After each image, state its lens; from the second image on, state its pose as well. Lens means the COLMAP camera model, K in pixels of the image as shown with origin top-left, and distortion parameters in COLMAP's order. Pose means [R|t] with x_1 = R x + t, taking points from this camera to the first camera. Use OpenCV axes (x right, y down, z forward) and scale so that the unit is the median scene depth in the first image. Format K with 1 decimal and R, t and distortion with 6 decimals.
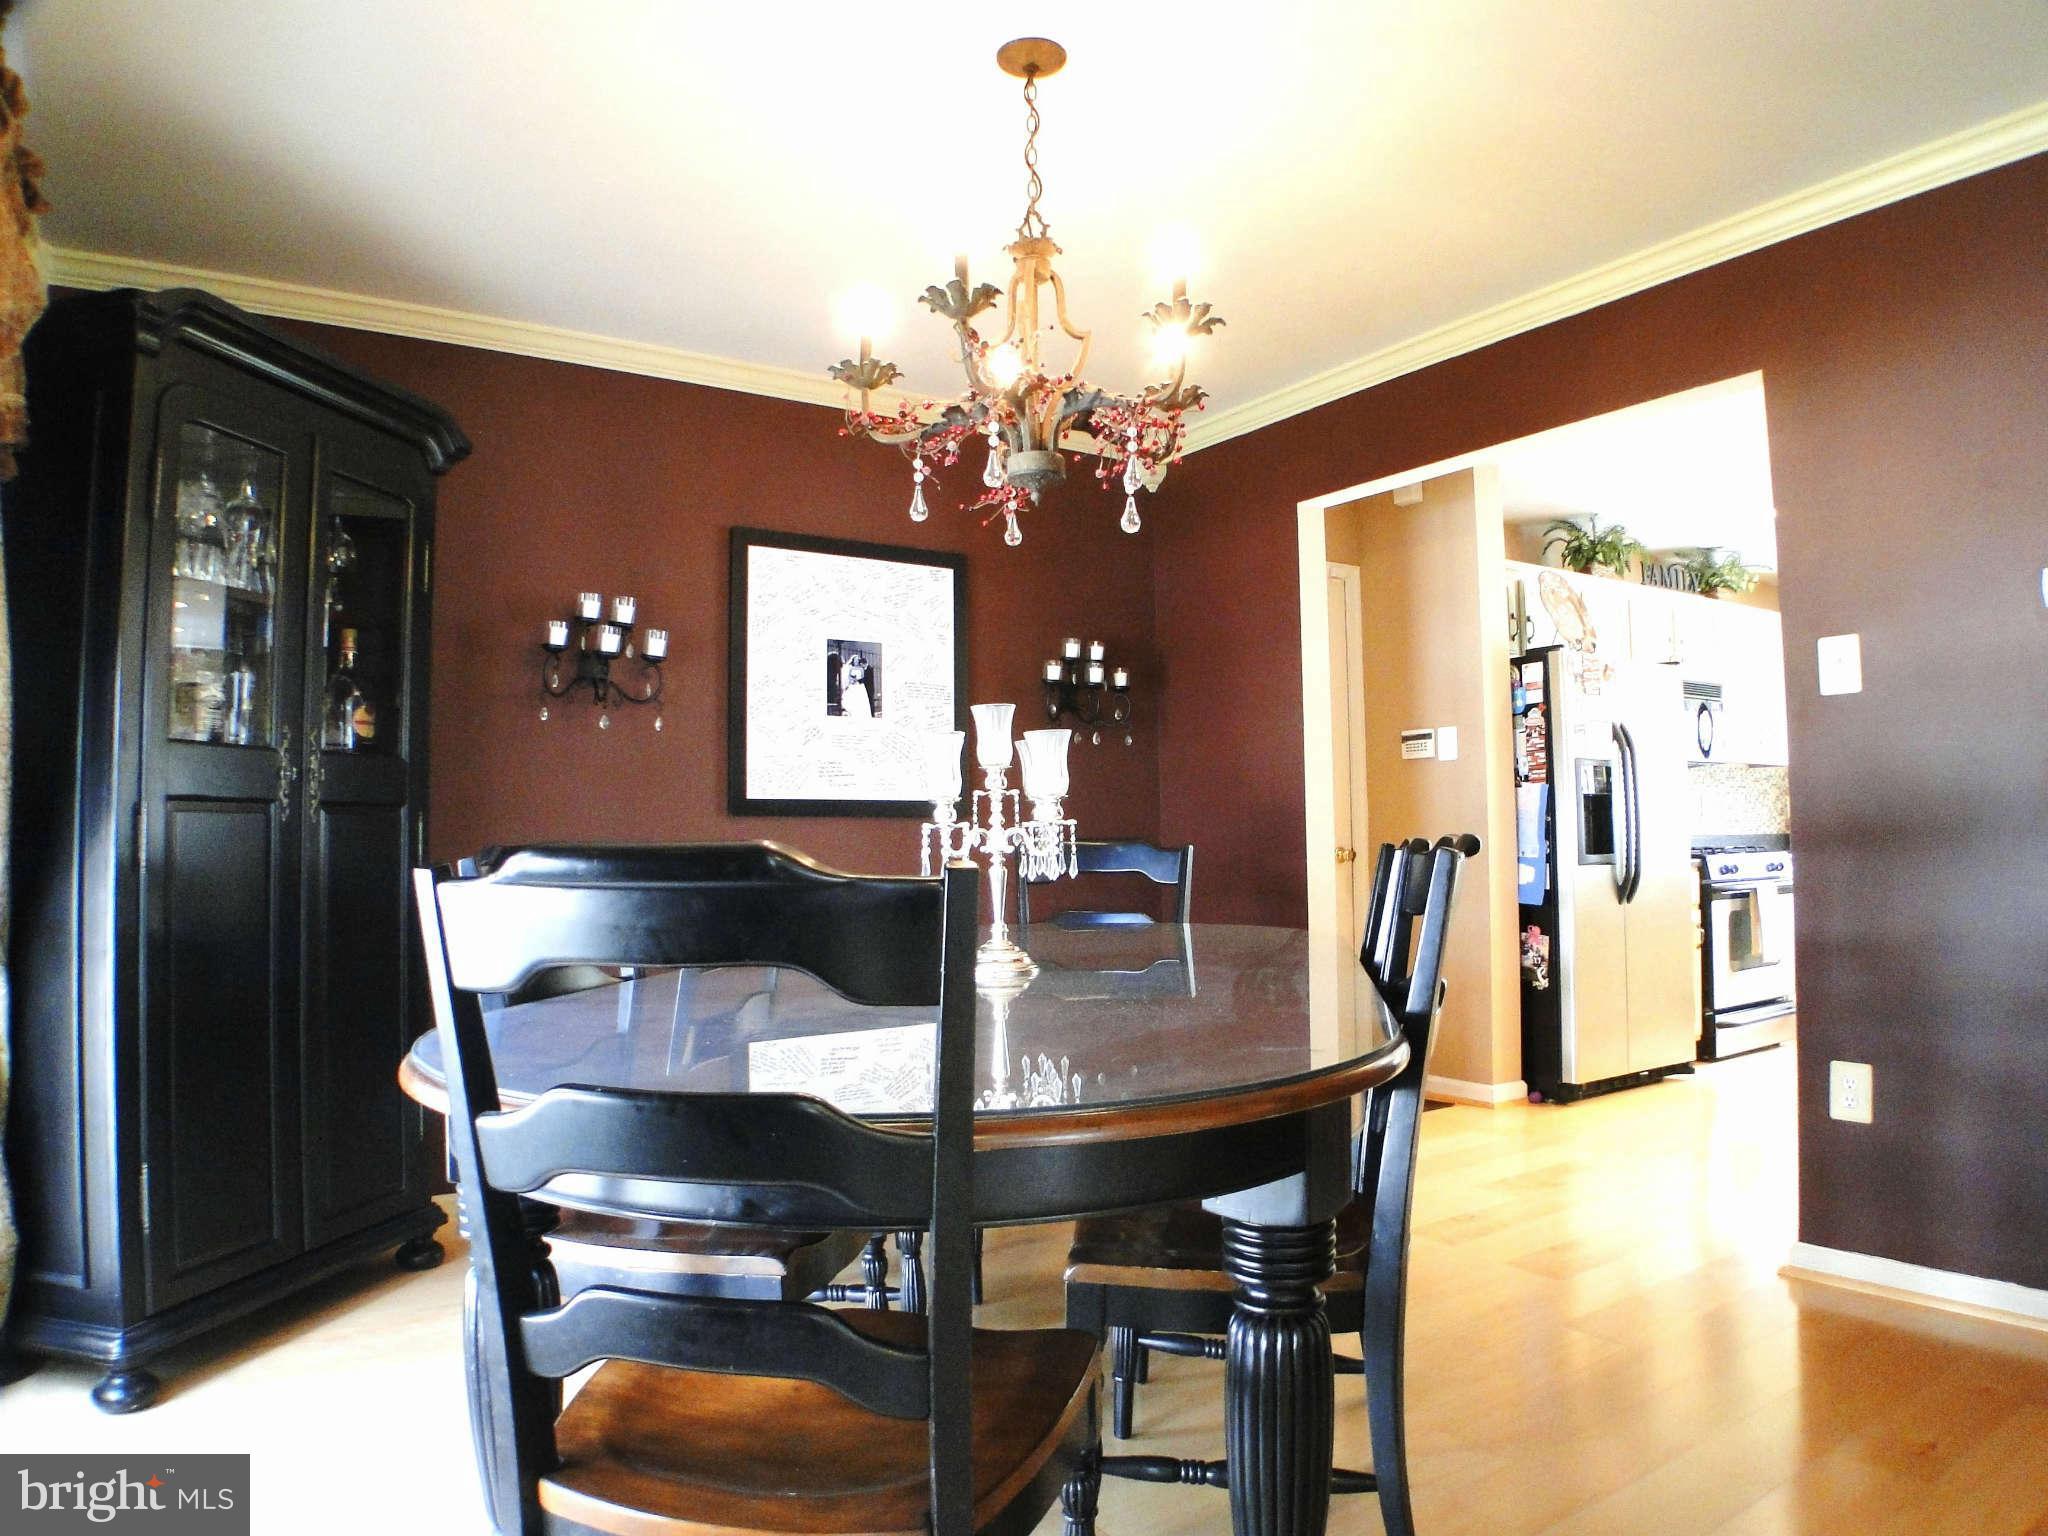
lens RADIAL K [[1321.8, 0, 1026.9], [0, 1321.8, 774.5], [0, 0, 1]] dist [-0.123068, 0.022652]
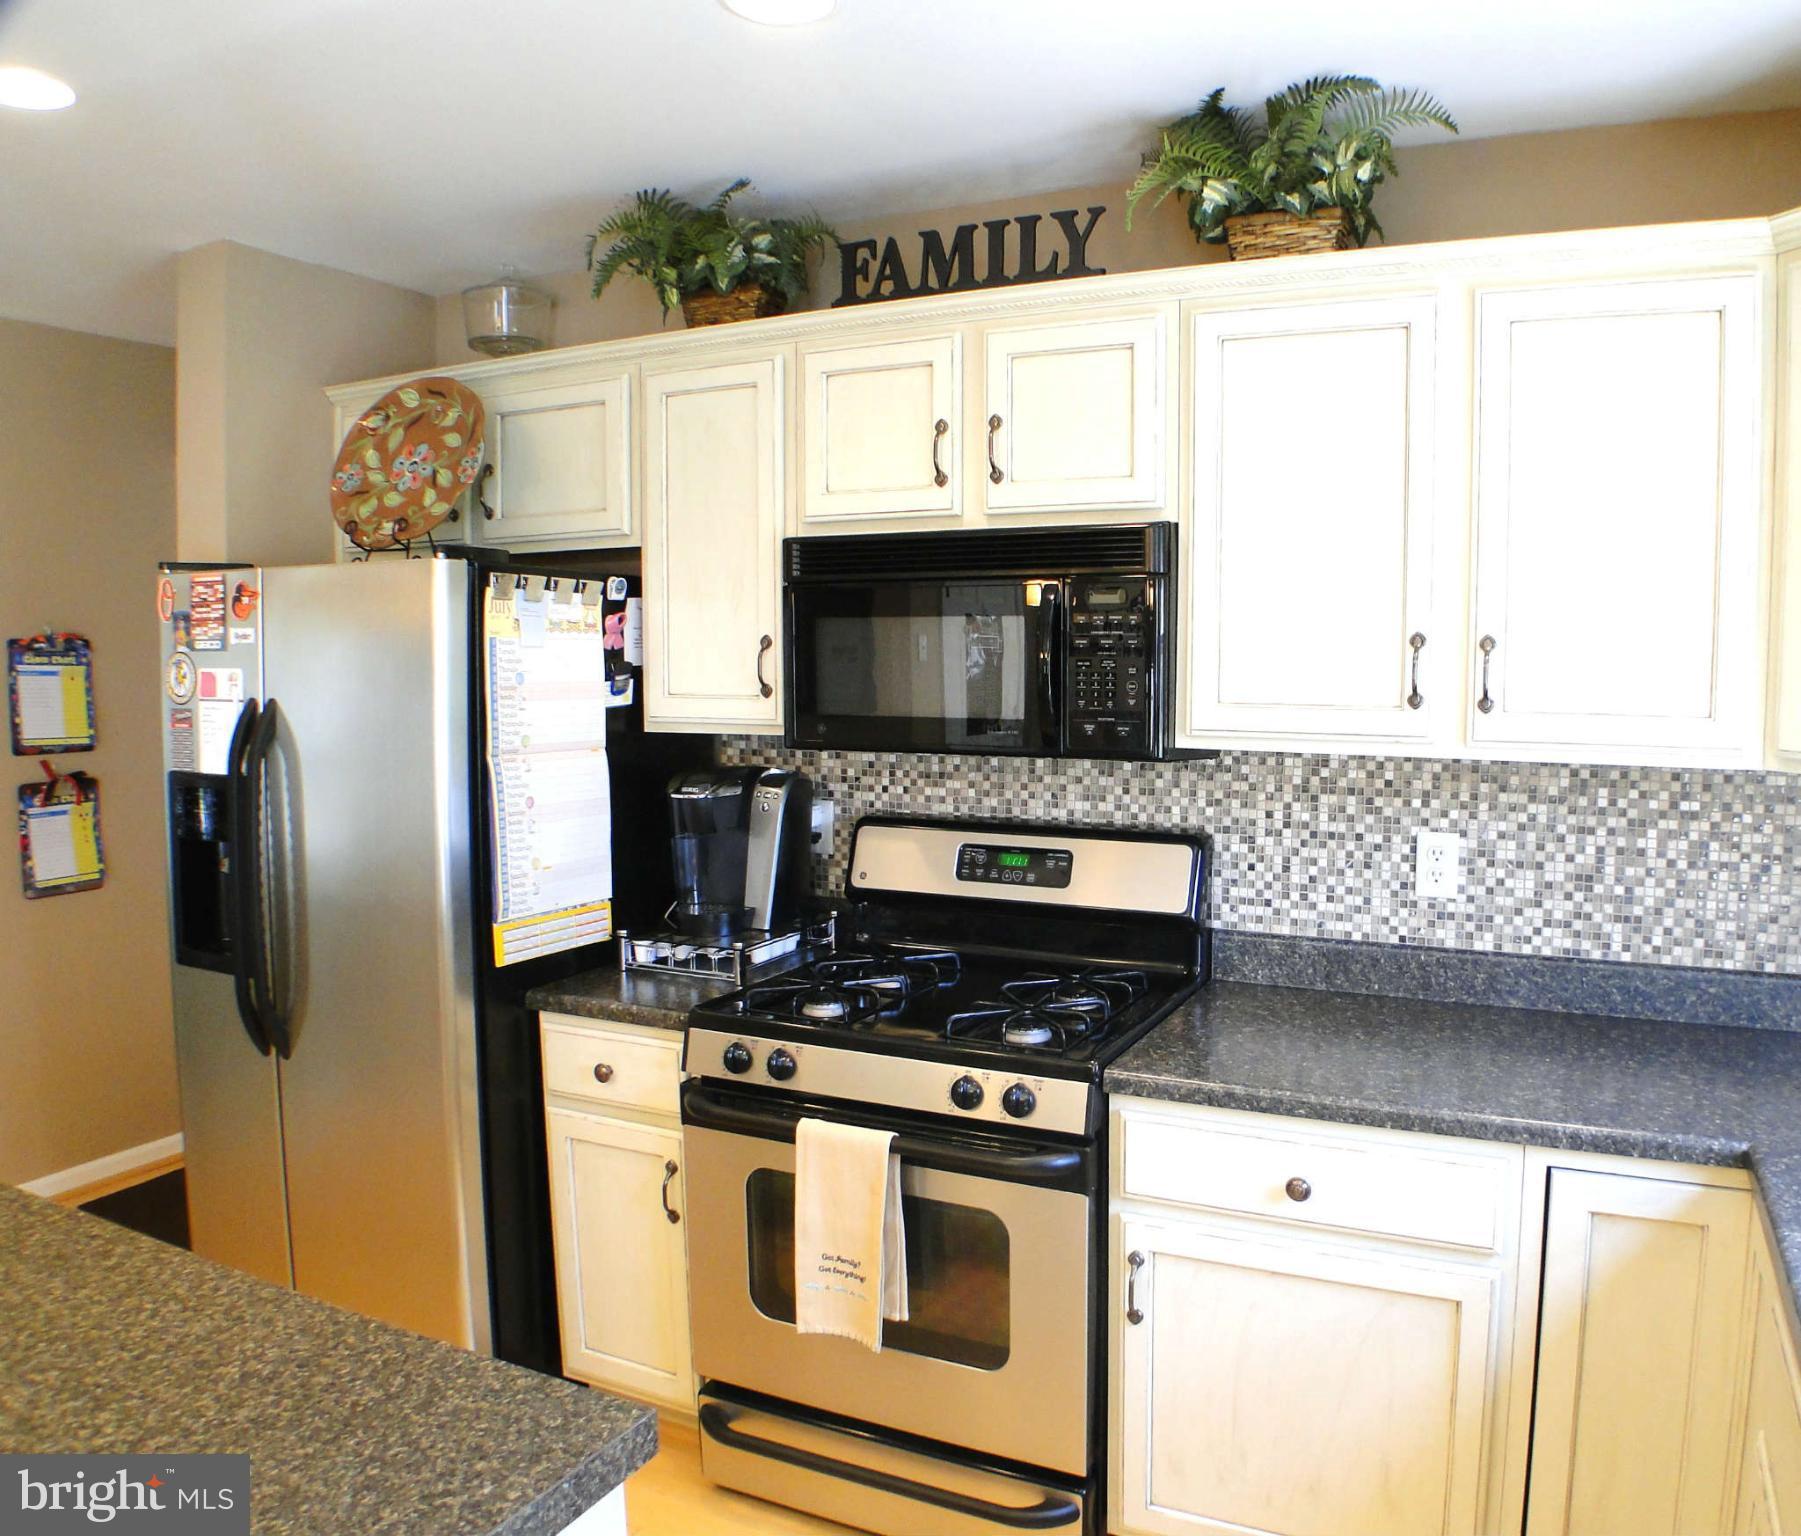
lens RADIAL K [[1315.0, 0, 1027.3], [0, 1315.0, 772.3], [0, 0, 1]] dist [-0.128099, 0.030124]
pose [[0.546631, 0.086079, -0.832938, 1.110061], [0.036507, 0.991307, 0.126403, -0.068800], [0.836578, -0.099504, 0.538736, 1.061199]]
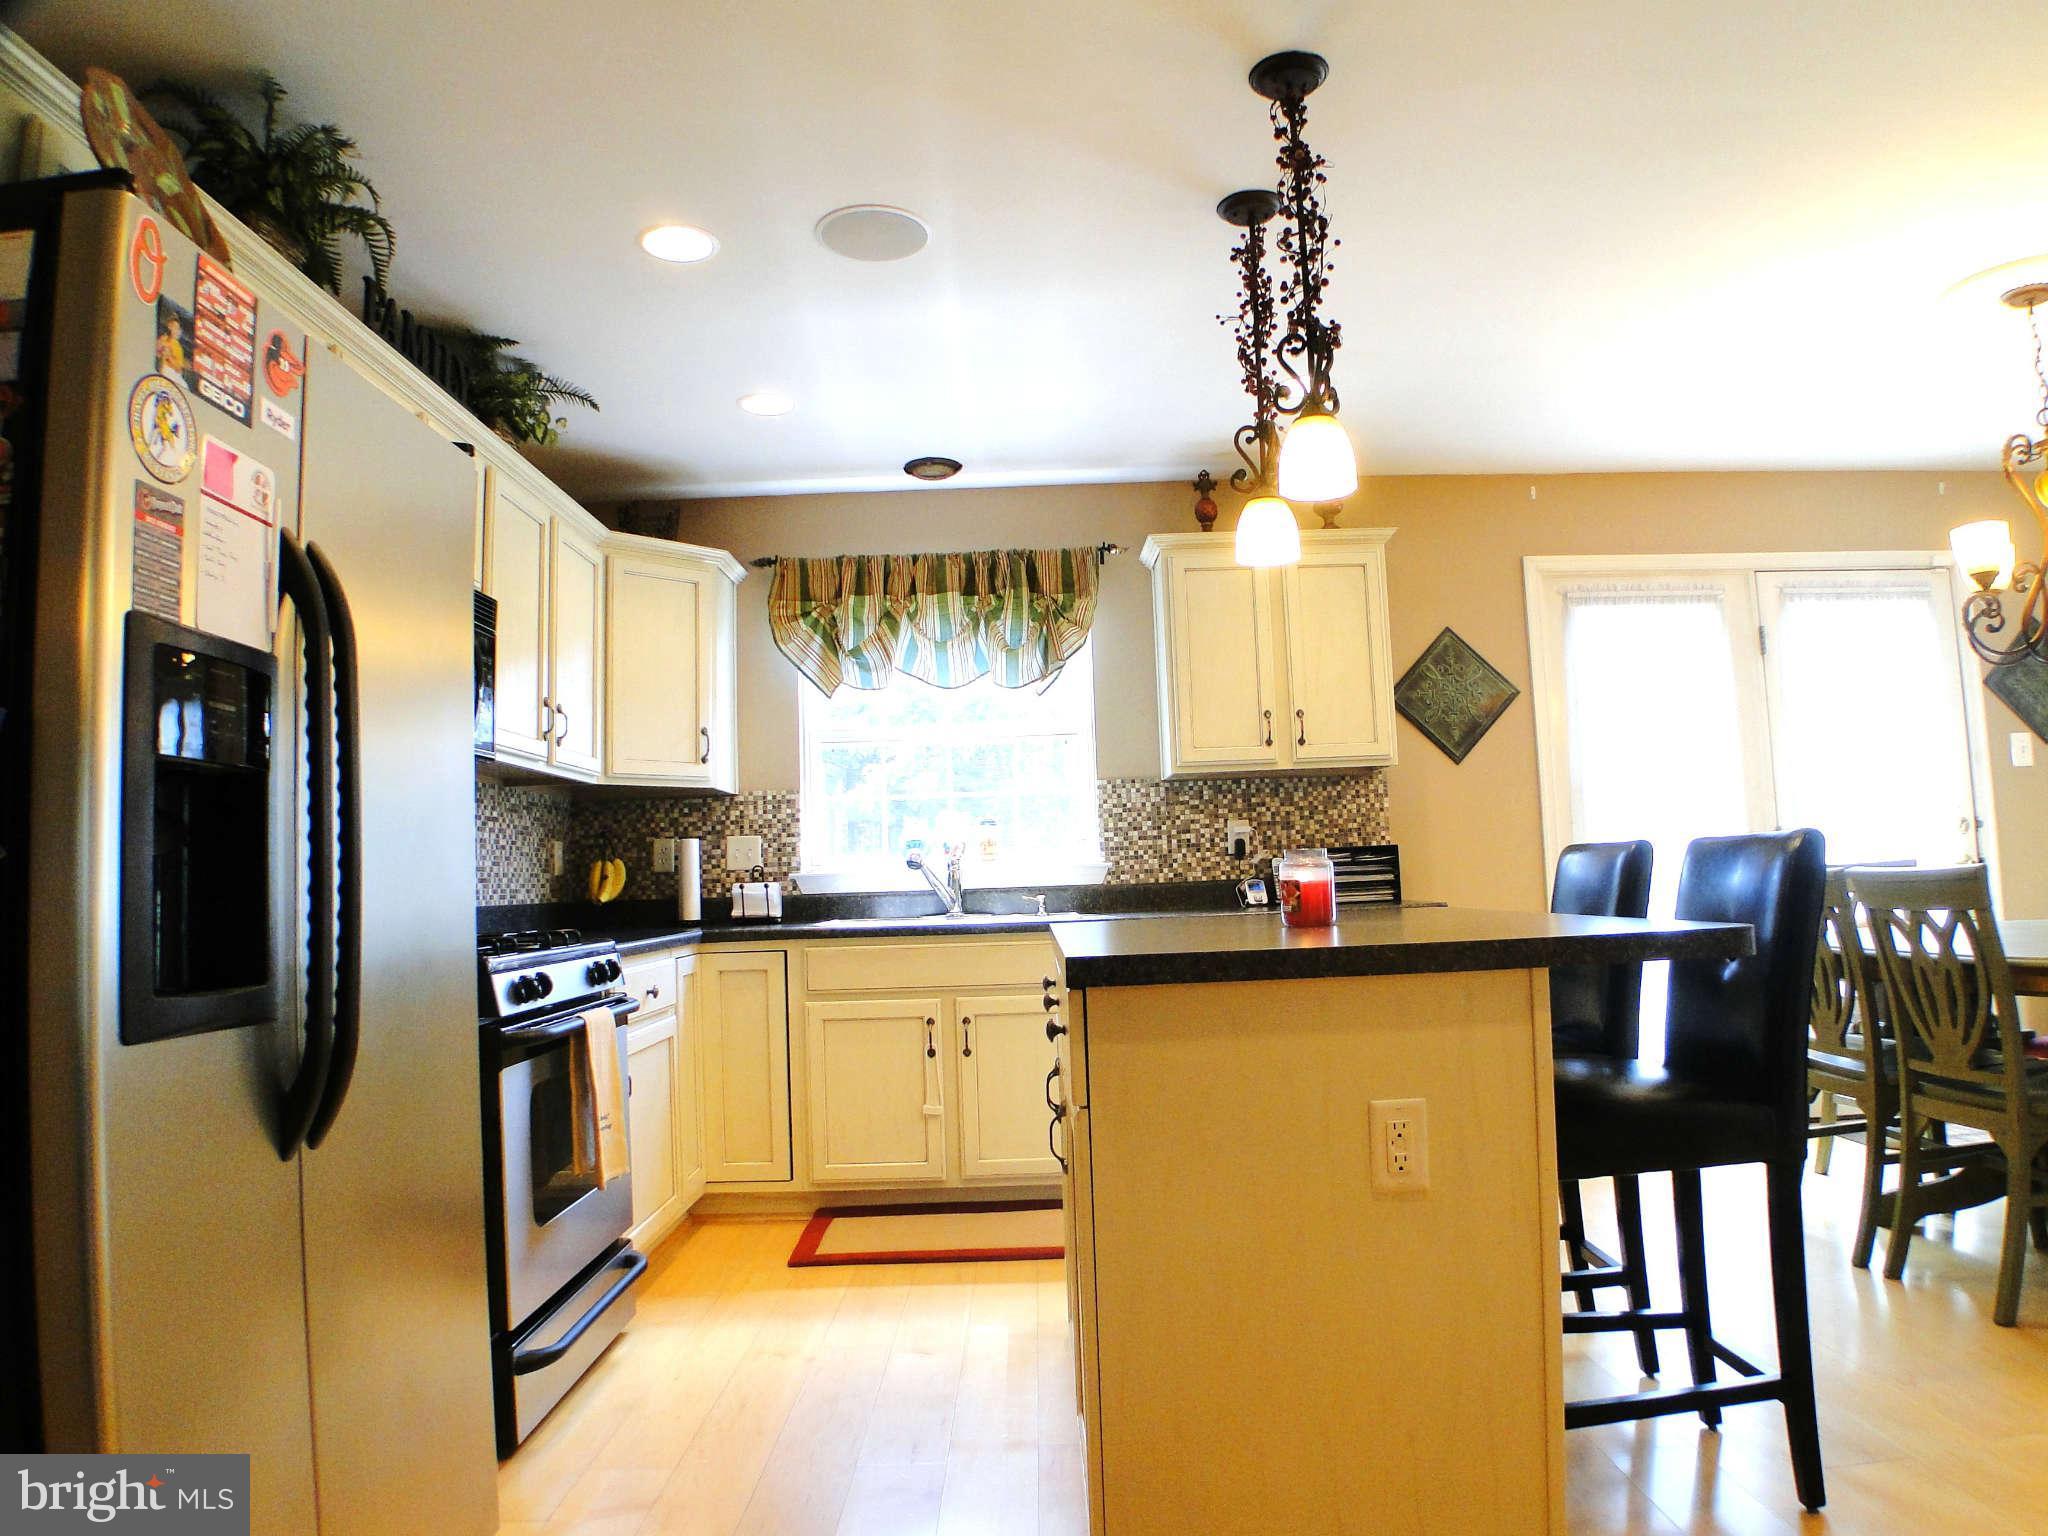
lens RADIAL K [[1321.8, 0, 1026.9], [0, 1321.8, 774.5], [0, 0, 1]] dist [-0.123068, 0.022652]
pose [[0.551960, 0.059058, 0.831776, 0.335217], [-0.016278, 0.998062, -0.060063, 0.031452], [-0.833711, 0.019613, 0.551852, 0.752439]]
